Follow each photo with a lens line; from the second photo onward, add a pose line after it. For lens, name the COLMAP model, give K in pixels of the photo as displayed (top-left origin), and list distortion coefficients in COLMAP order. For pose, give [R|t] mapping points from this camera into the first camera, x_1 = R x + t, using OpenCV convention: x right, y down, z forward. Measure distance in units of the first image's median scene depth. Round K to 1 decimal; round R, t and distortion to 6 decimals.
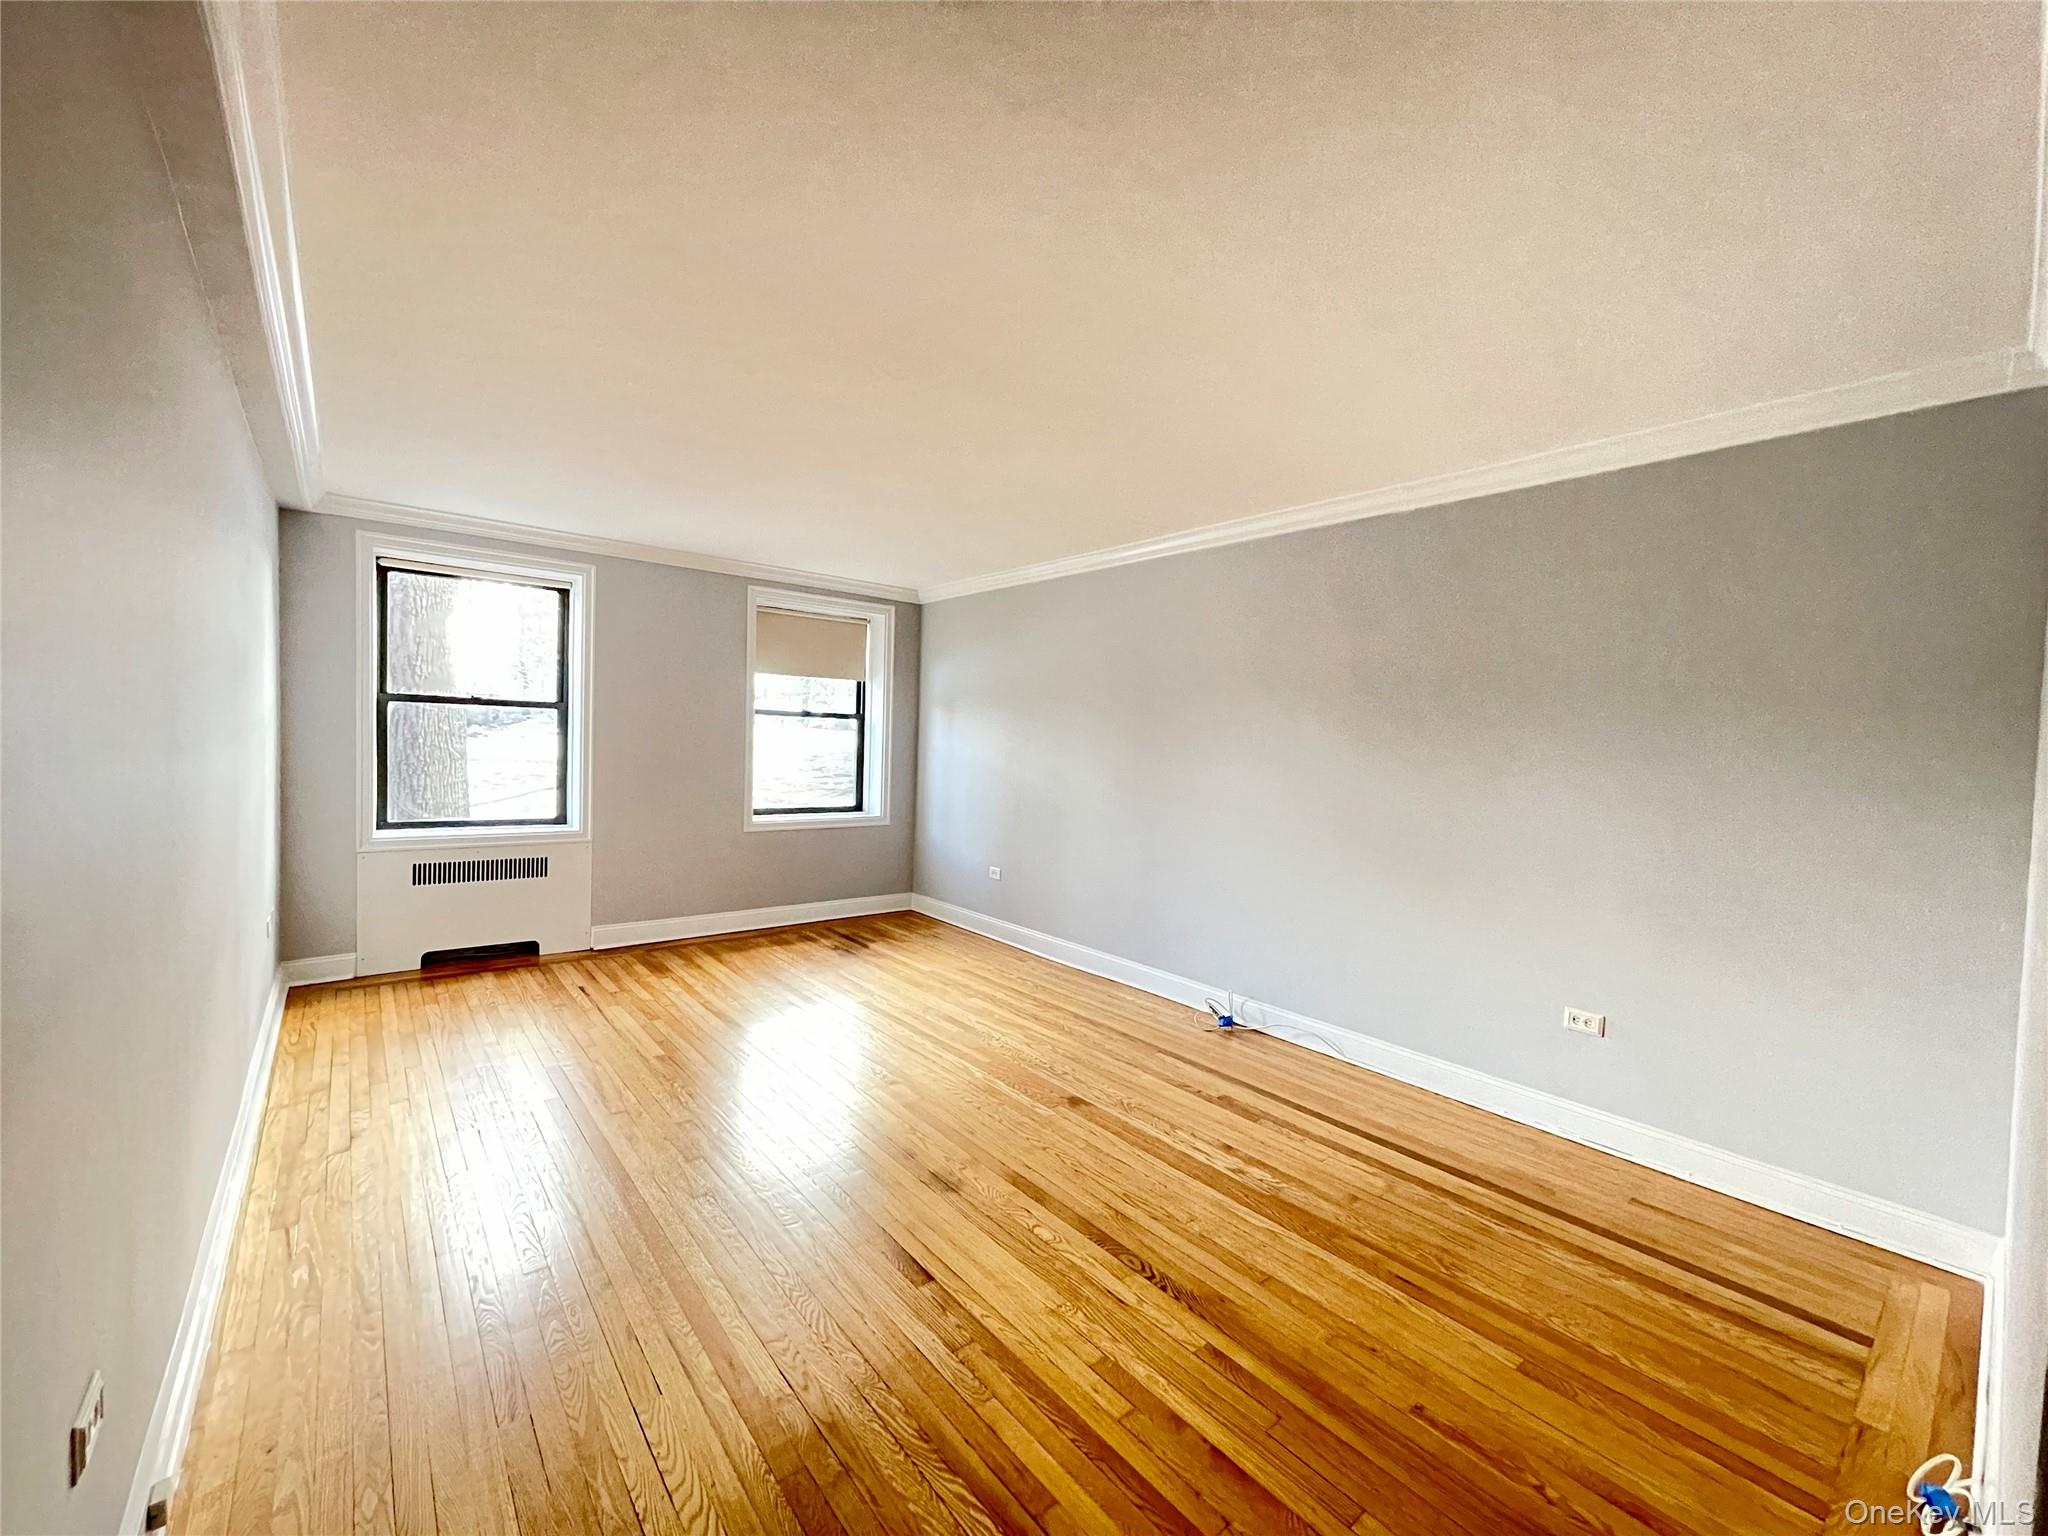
lens RADIAL K [[825.9, 0, 1026.3], [0, 825.9, 769.7], [0, 0, 1]] dist [-0.001011, -0.000129]
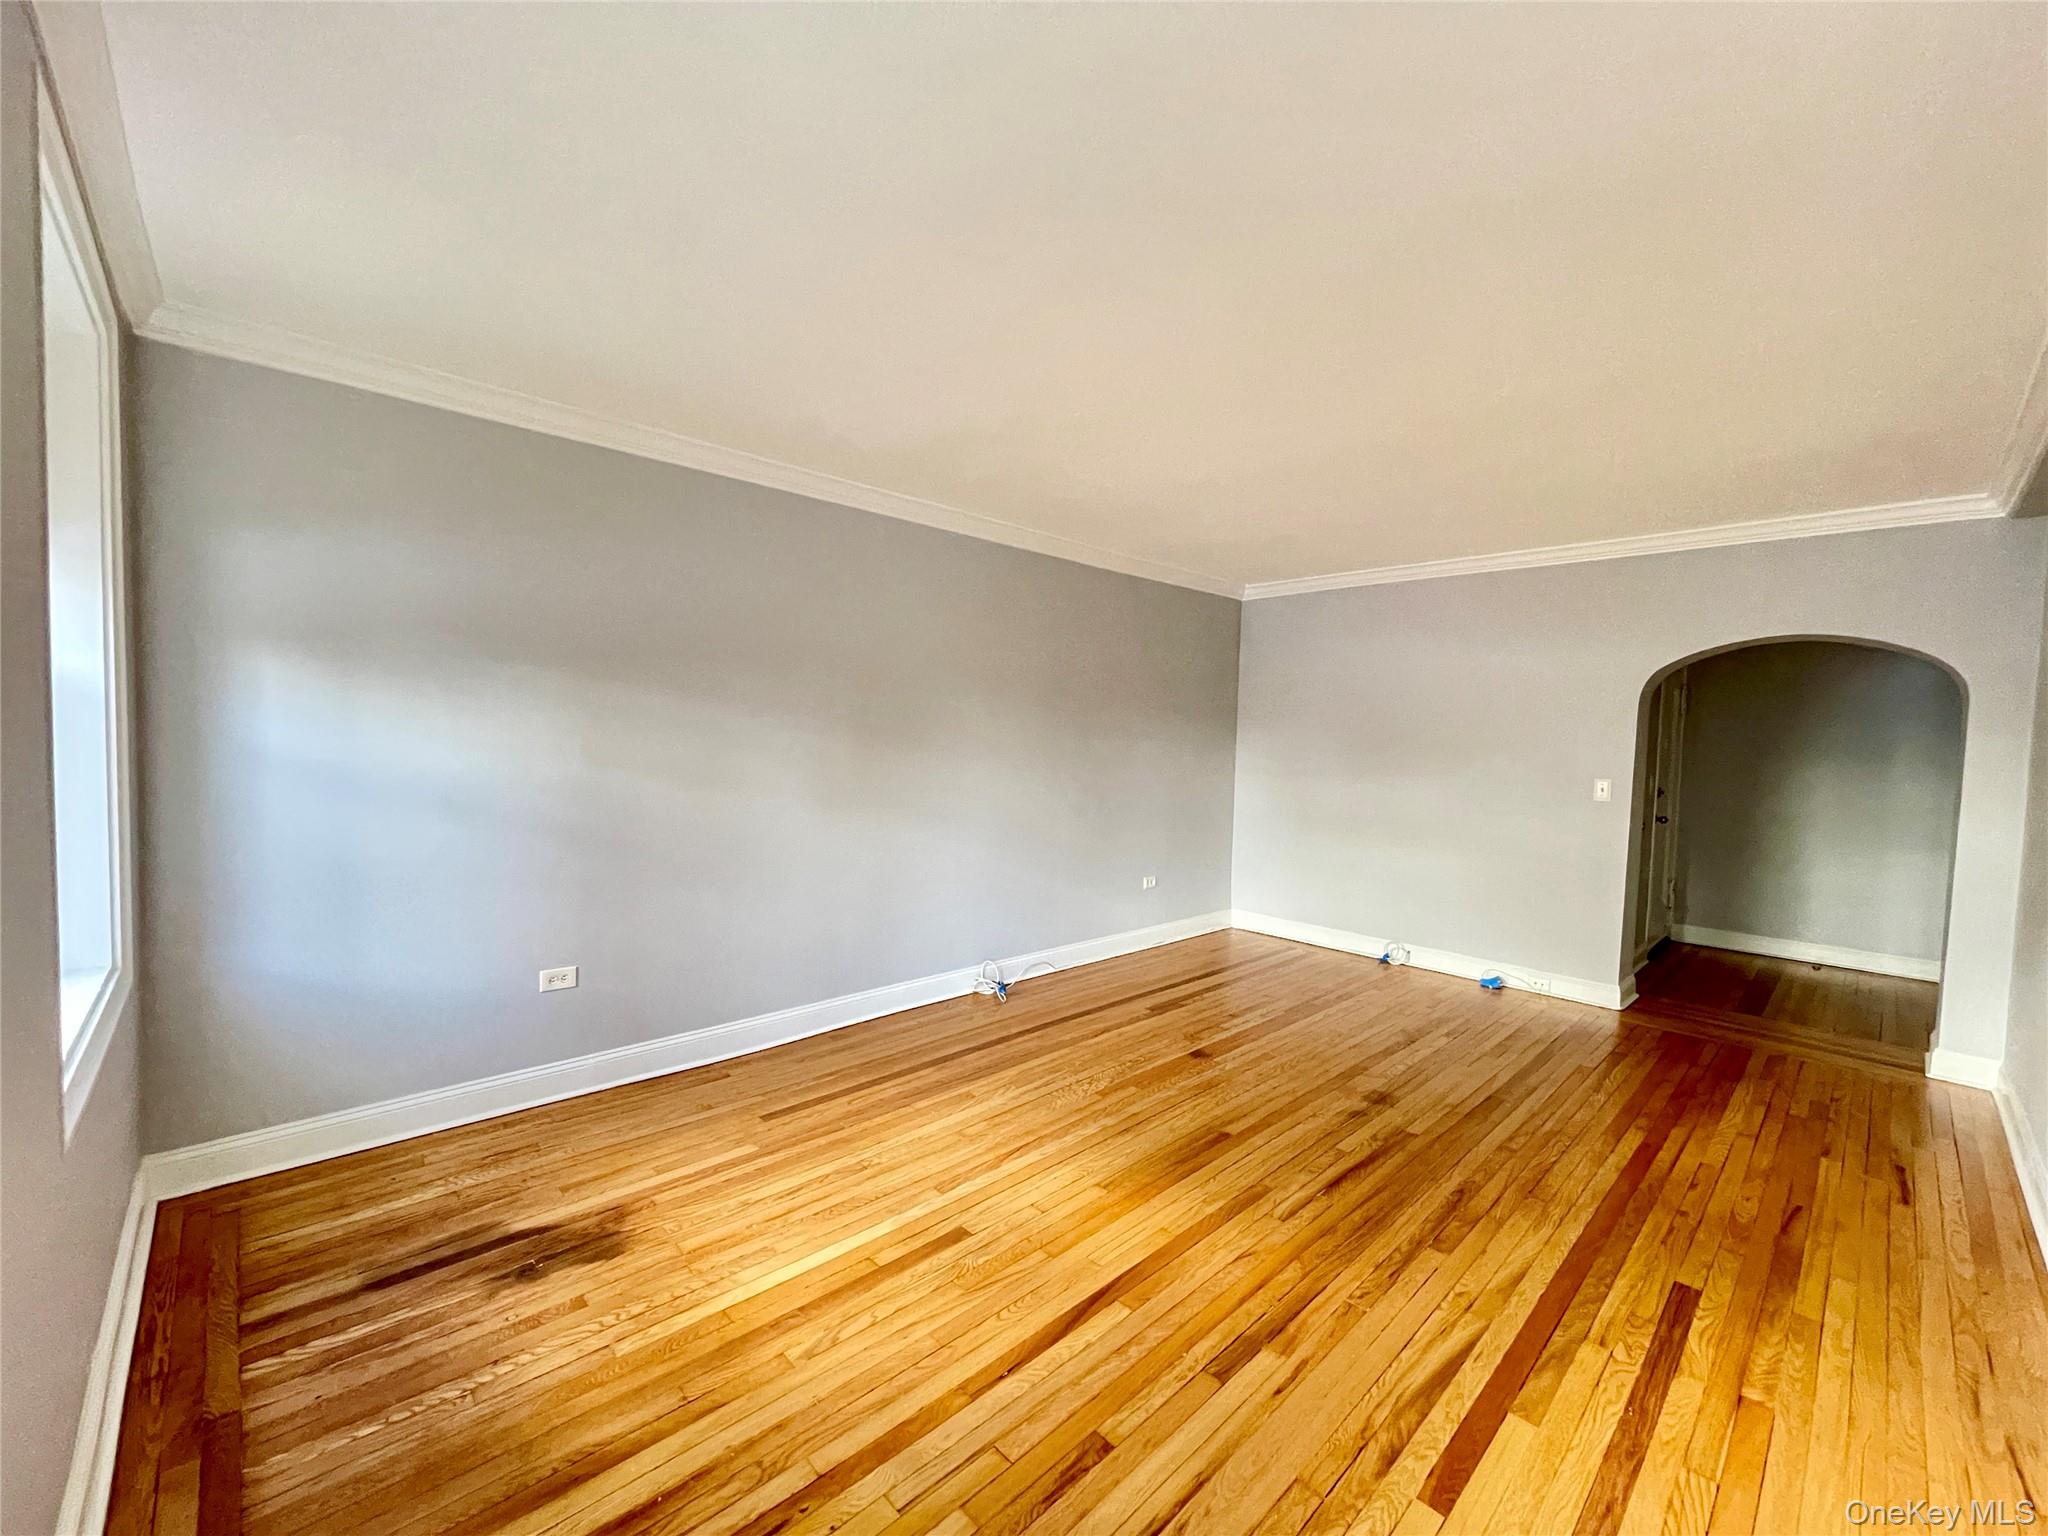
lens RADIAL K [[825.9, 0, 1021.8], [0, 825.9, 767.4], [0, 0, 1]] dist [-0.001011, -0.000129]
pose [[-0.063083, -0.076877, 0.995043, -0.776095], [0.014429, 0.996854, 0.077932, -0.064832], [-0.997904, 0.019274, -0.061776, 0.984269]]
